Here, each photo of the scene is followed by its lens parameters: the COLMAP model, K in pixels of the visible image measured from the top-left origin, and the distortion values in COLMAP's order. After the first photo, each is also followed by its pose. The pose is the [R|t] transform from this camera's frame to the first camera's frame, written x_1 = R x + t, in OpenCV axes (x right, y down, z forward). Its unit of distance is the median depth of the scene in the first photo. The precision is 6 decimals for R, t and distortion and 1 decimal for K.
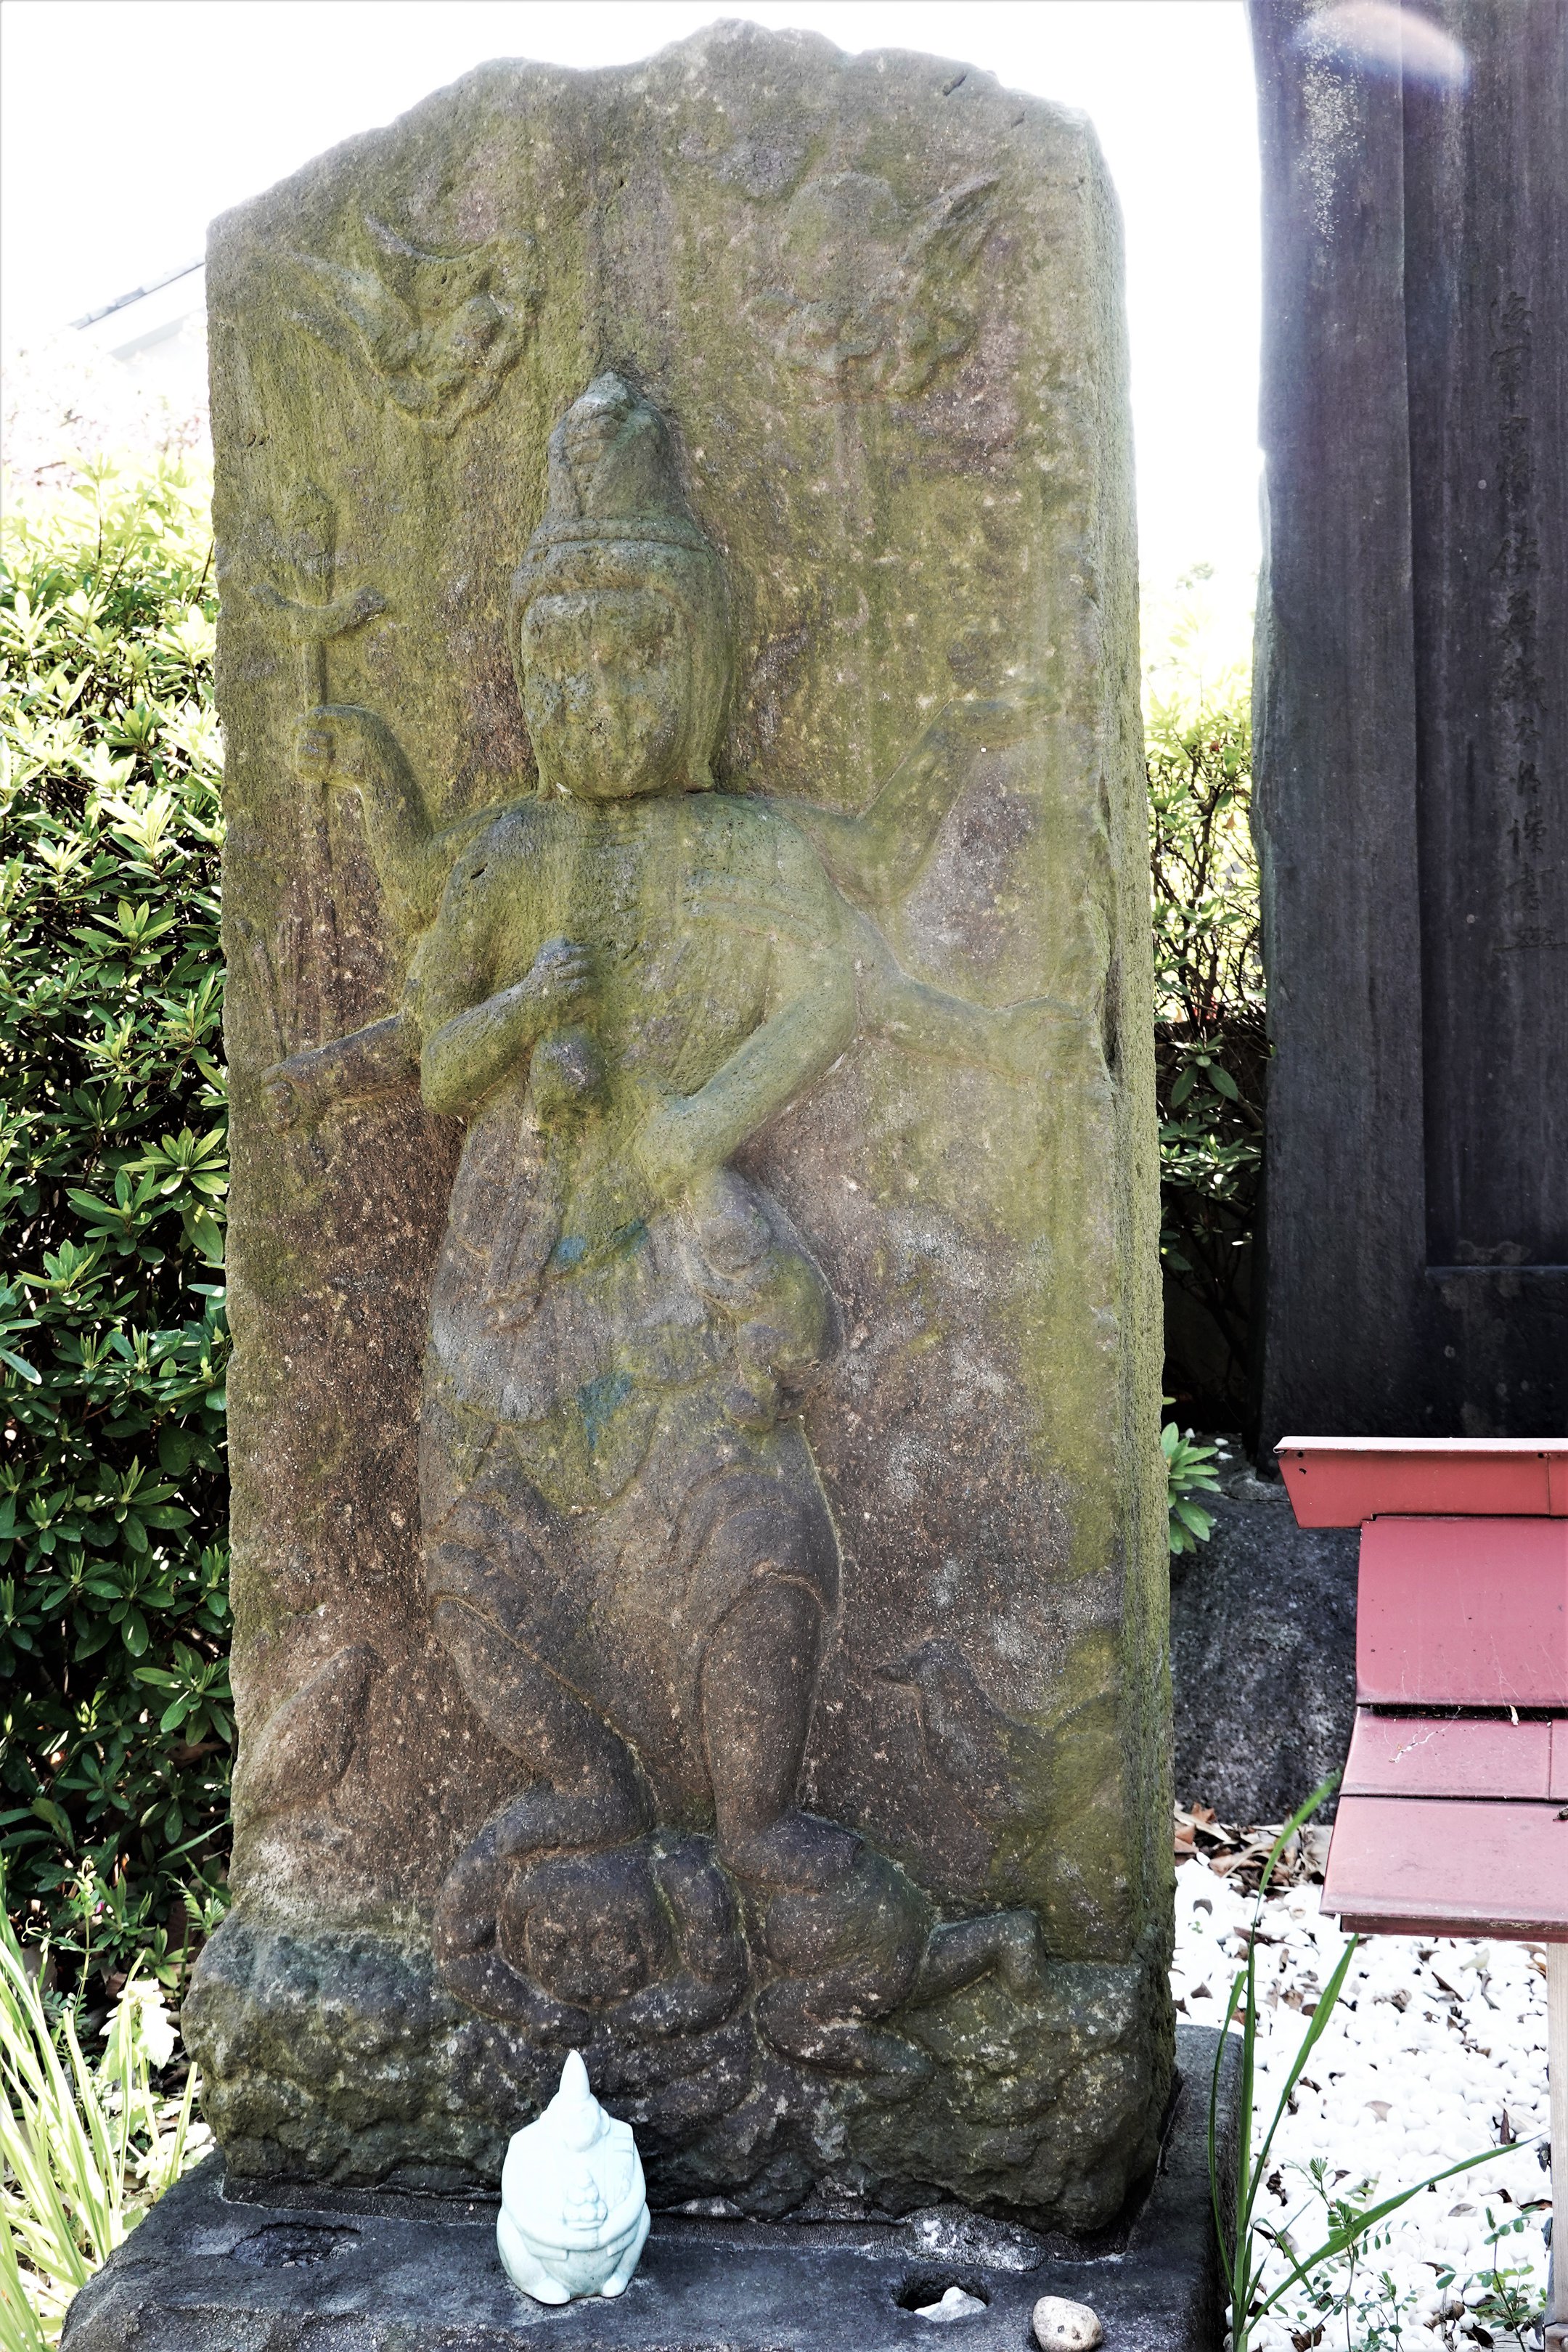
lens RADIAL K [[2591.3, 0, 784.0], [0, 2591.3, 1176.0], [0, 0, 1]] dist [-0.015356, -0.021052]
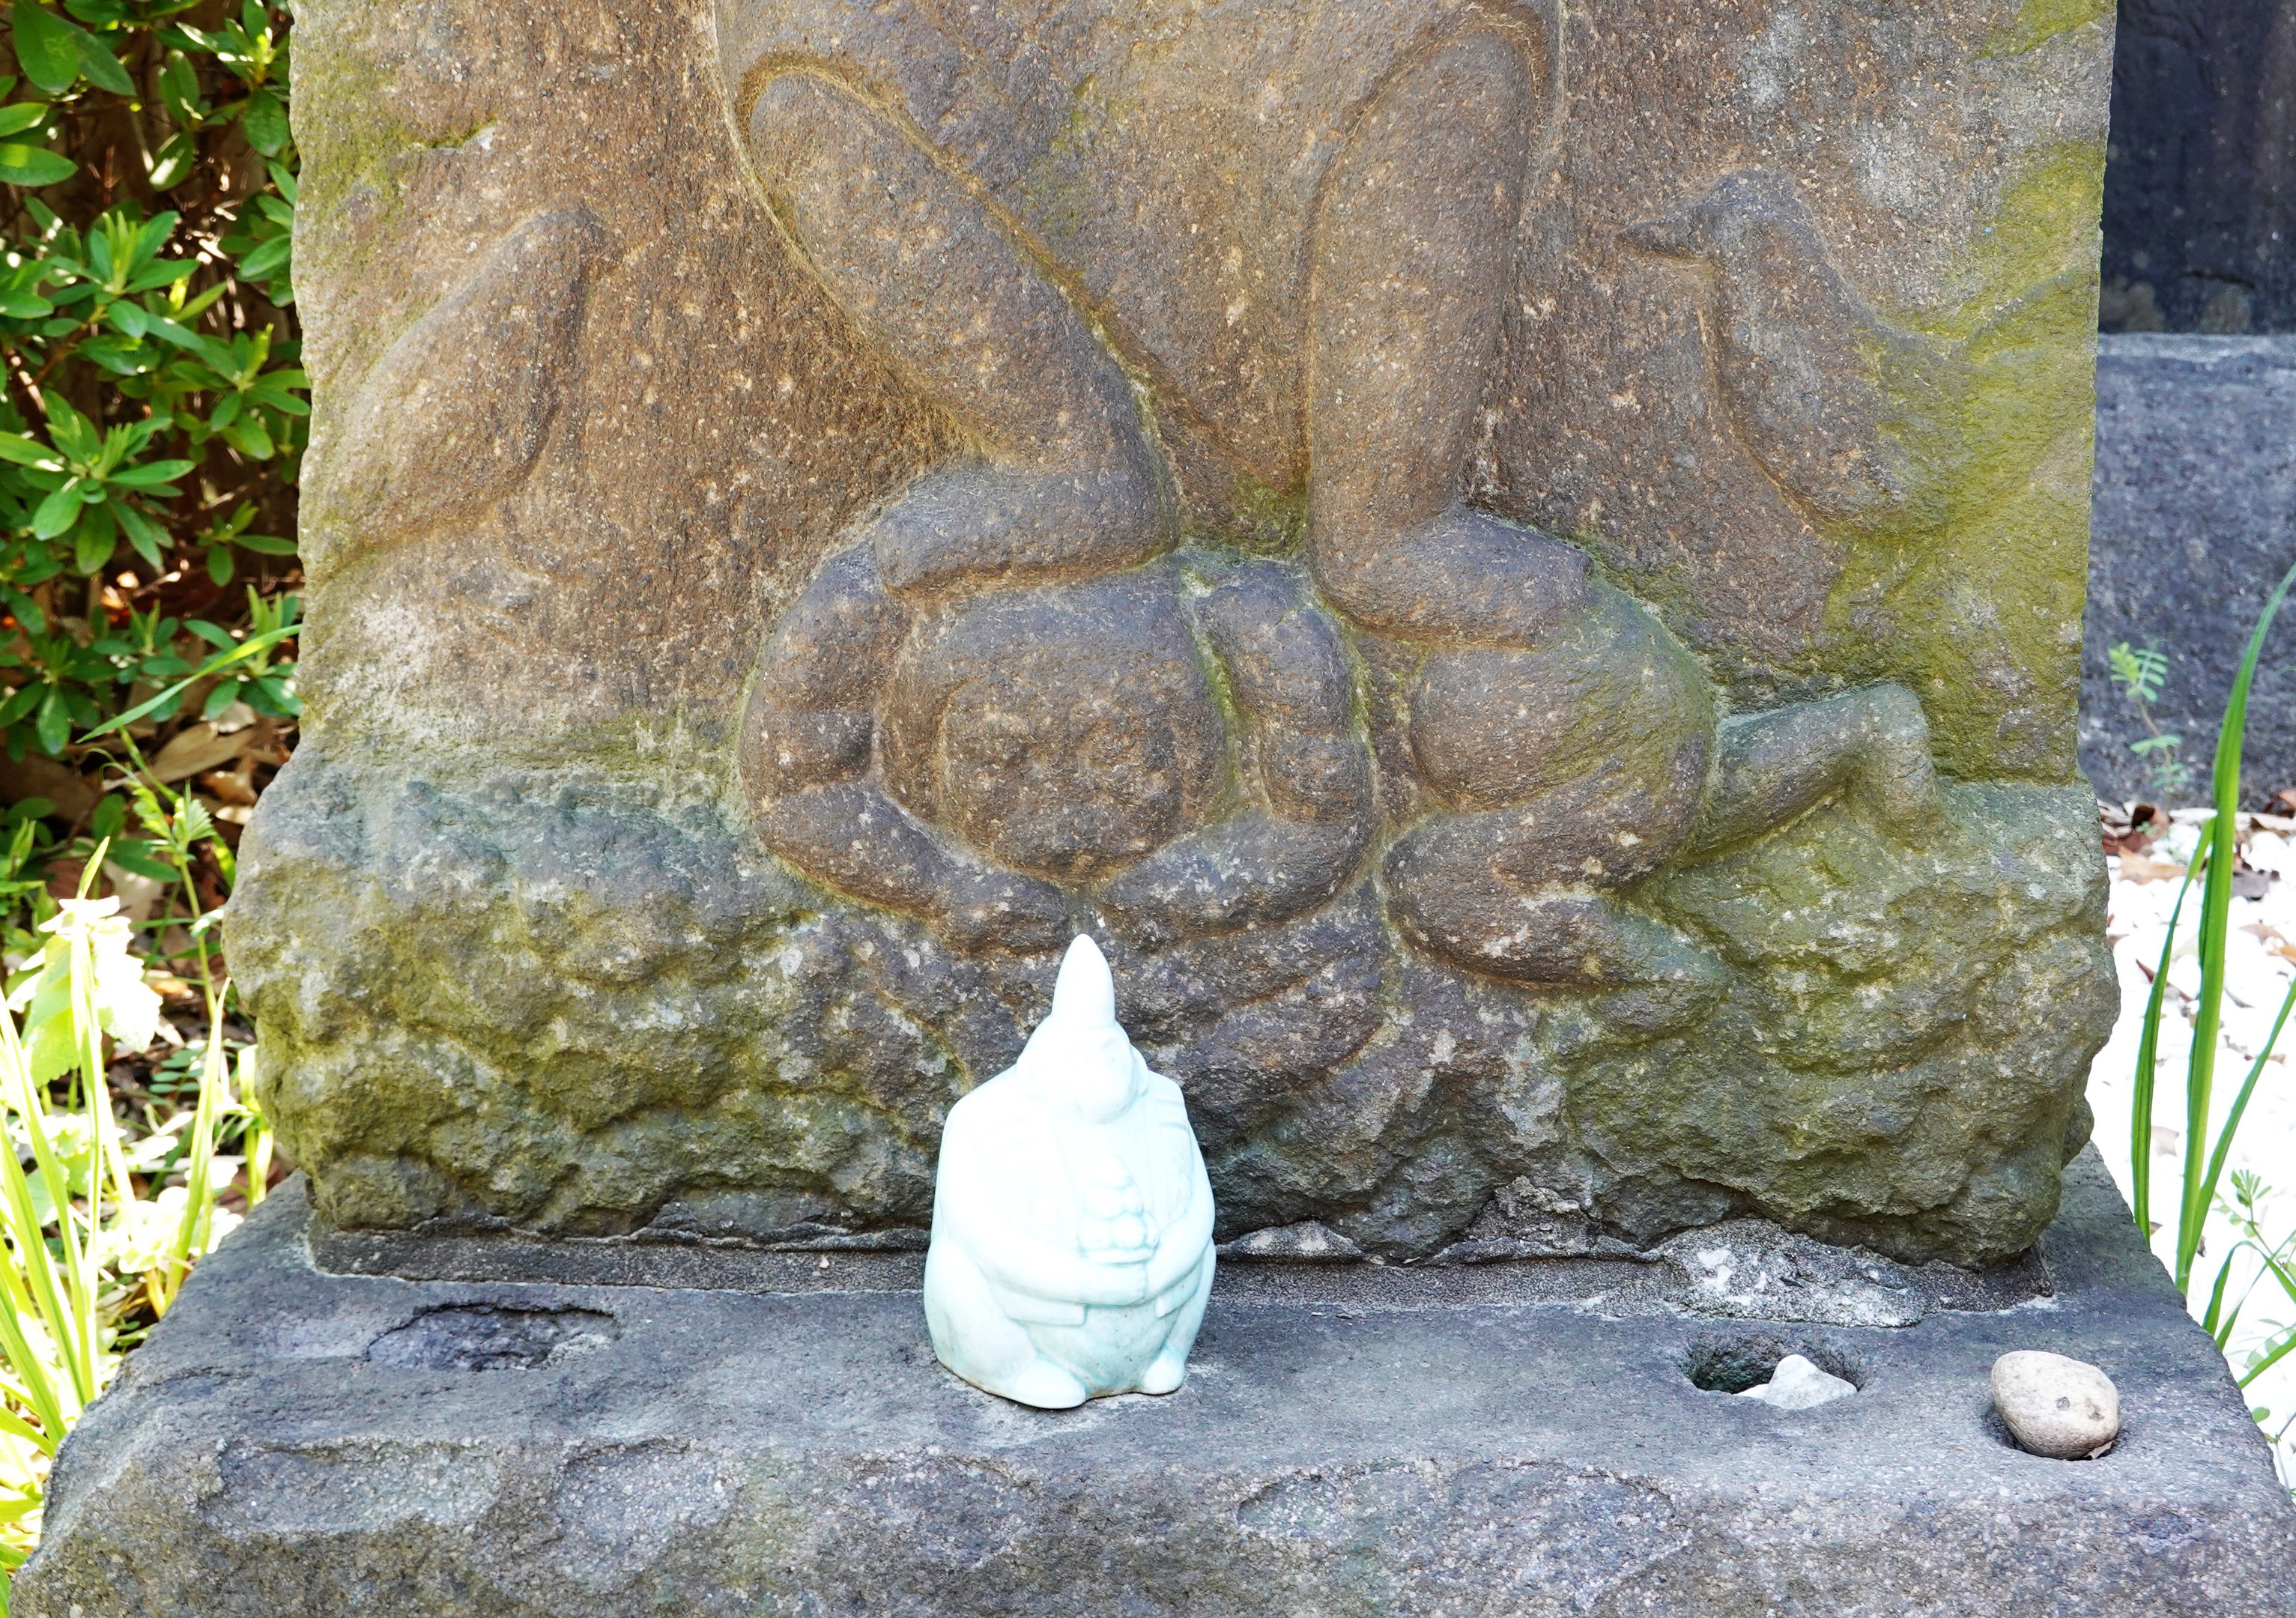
lens RADIAL K [[3434.0, 0, 1148.0], [0, 3434.0, 809.0], [0, 0, 1]] dist [-0.028588, 0.000003]
pose [[0.986362, -0.003859, 0.164547, -0.172366], [-0.024641, 0.984996, 0.170808, 0.190628], [-0.162738, -0.172533, 0.971467, 0.333542]]
